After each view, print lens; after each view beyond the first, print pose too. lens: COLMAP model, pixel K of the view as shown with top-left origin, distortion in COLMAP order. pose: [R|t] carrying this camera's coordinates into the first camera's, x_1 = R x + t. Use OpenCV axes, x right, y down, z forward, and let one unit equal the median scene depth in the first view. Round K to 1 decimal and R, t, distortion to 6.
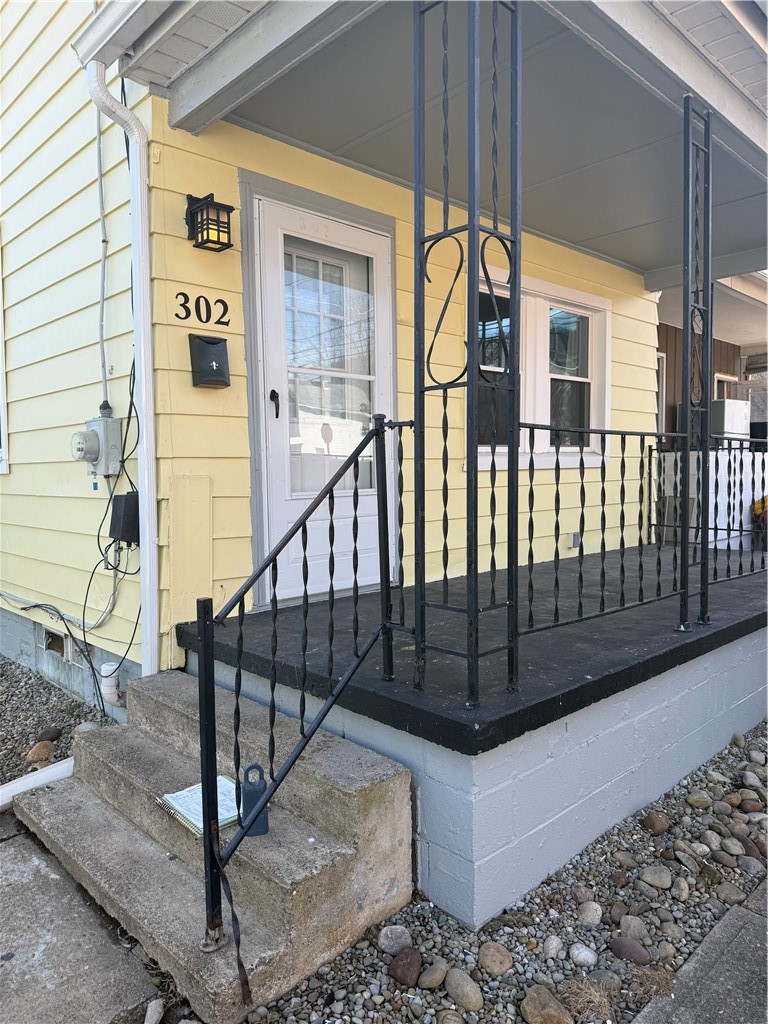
lens RADIAL K [[719.7, 0, 383.6], [0, 719.7, 510.5], [0, 0, 1]] dist [0.007830, -0.005424]
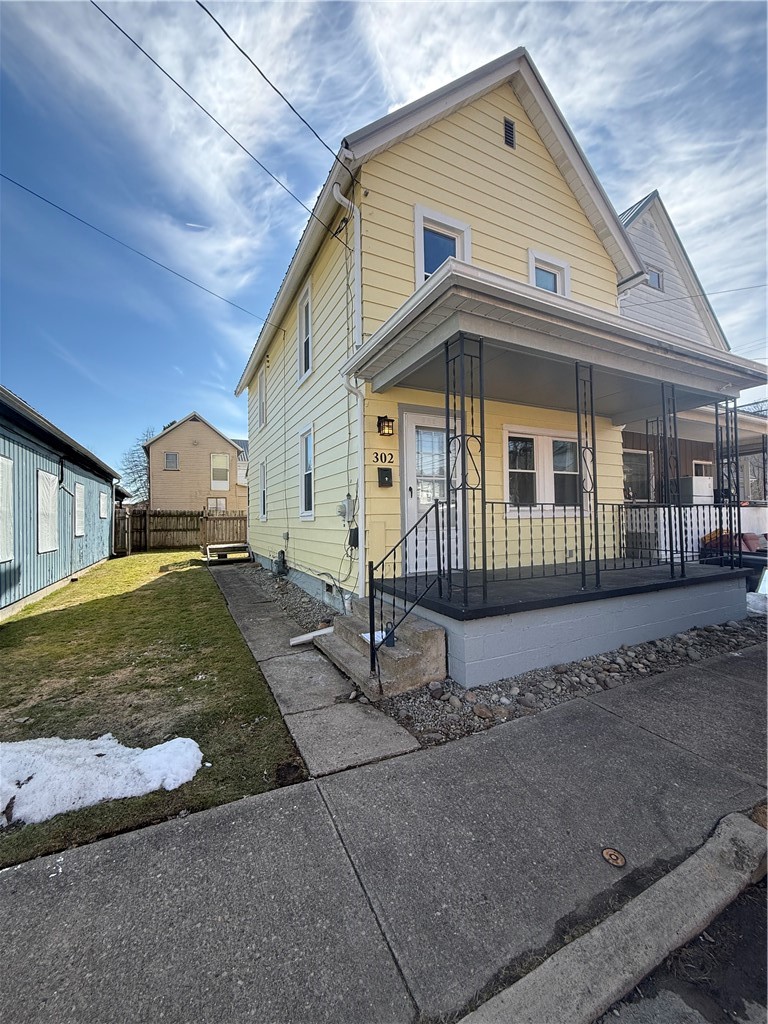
lens RADIAL K [[407.3, 0, 383.0], [0, 407.3, 509.1], [0, 0, 1]] dist [-0.000733, -0.000331]
pose [[0.952549, -0.010305, -0.304211, 0.244173], [-0.013561, 0.996998, -0.076236, 0.023405], [0.304083, 0.076744, 0.949549, -0.484978]]
